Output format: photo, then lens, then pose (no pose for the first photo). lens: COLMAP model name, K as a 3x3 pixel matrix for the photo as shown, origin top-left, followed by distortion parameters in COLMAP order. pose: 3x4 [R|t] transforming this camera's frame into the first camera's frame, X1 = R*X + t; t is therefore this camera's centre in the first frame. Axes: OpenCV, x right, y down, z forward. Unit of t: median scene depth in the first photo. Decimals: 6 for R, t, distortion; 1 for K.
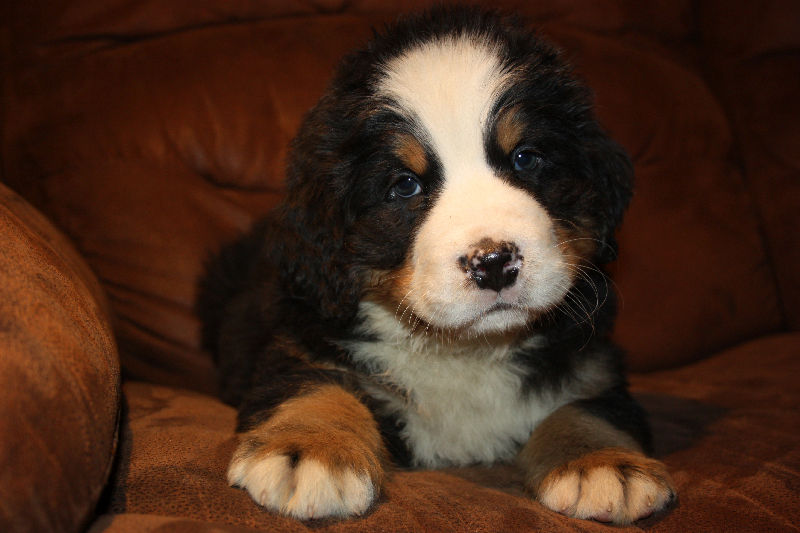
lens RADIAL K [[1212.3, 0, 400.0], [0, 1212.3, 266.5], [0, 0, 1]] dist [-0.007458, 1.281345]
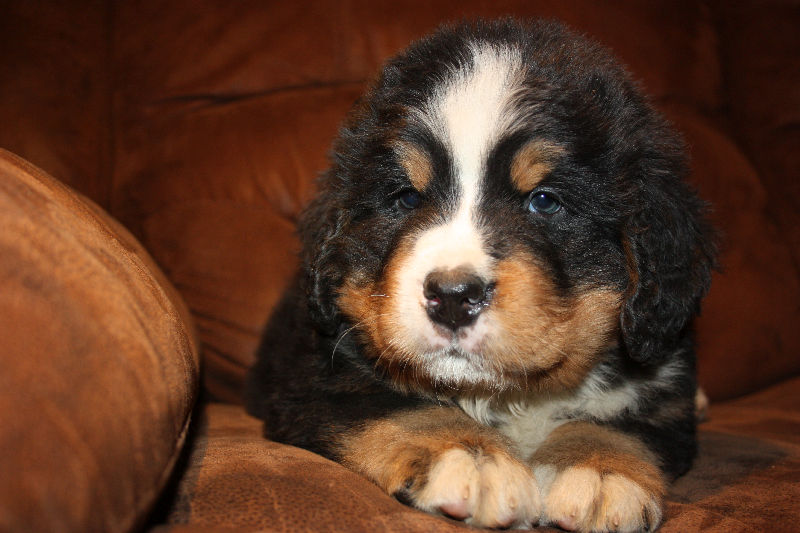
lens RADIAL K [[889.4, 0, 400.0], [0, 889.4, 266.5], [0, 0, 1]] dist [0.094684, 0.000206]
pose [[0.999314, 0.003738, -0.036842, -0.033285], [-0.007398, 0.994991, -0.099693, 0.050534], [0.036284, 0.099898, 0.994336, 0.220607]]
